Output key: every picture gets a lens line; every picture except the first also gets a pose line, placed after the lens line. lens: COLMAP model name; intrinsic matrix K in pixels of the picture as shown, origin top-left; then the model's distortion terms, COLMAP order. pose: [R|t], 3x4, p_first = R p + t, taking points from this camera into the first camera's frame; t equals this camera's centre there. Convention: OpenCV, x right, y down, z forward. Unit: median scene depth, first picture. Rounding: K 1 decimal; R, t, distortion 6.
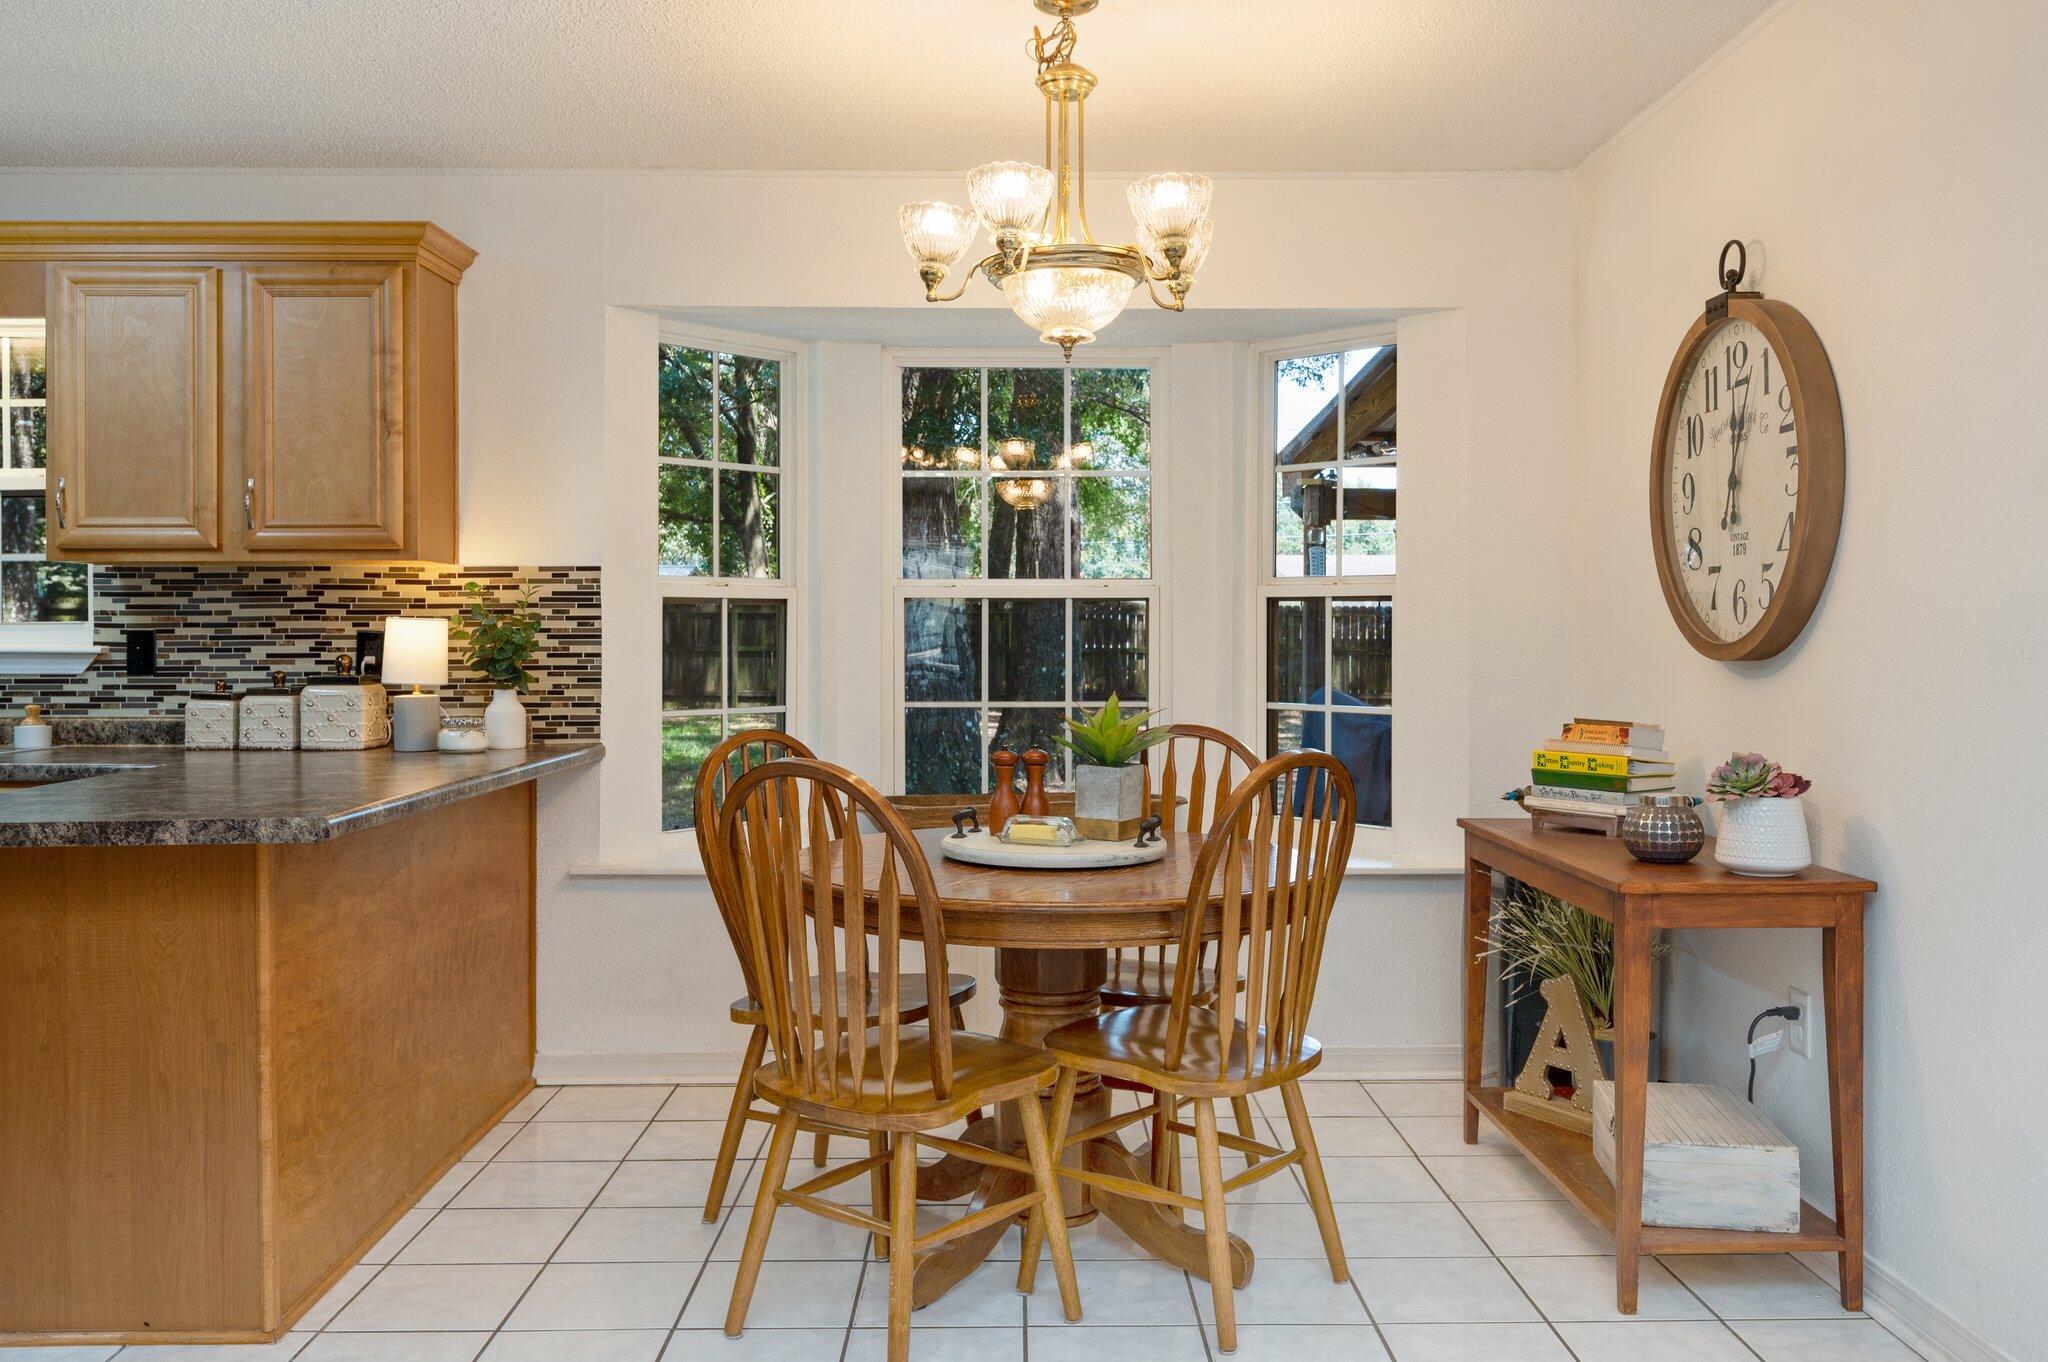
lens RADIAL K [[1636.4, 0, 1027.1], [0, 1636.4, 635.9], [0, 0, 1]] dist [-0.000662, 0.013275]
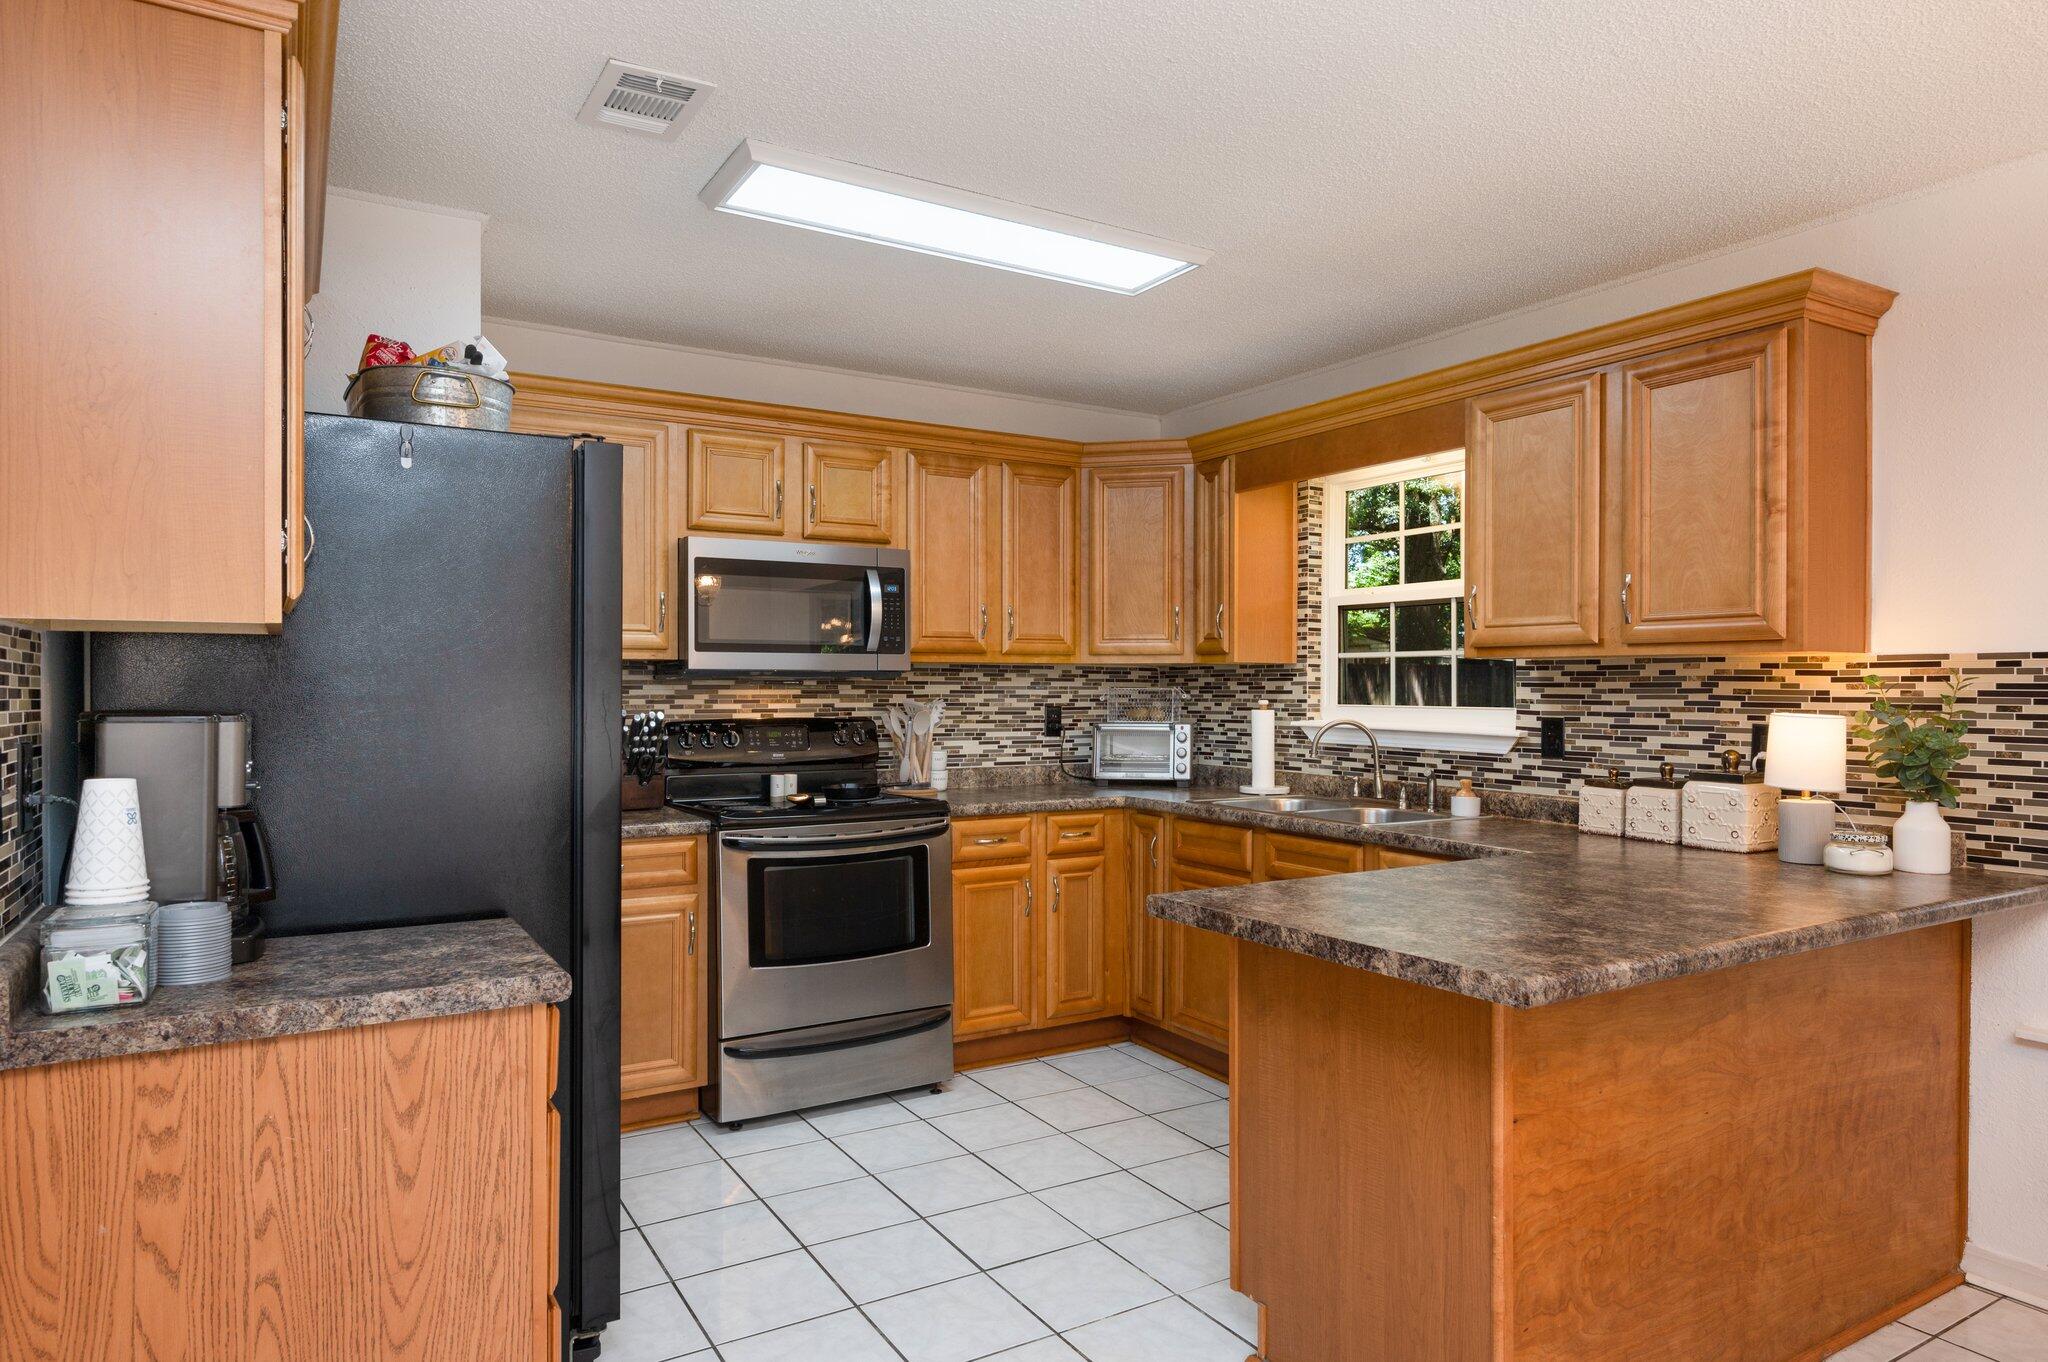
lens RADIAL K [[1224.8, 0, 1021.2], [0, 1224.8, 686.7], [0, 0, 1]] dist [-0.003458, -0.000987]
pose [[0.506220, 0.006140, -0.862383, -0.011641], [-0.007678, 0.999967, 0.002613, -0.024231], [0.862370, 0.005299, 0.506250, 0.281323]]
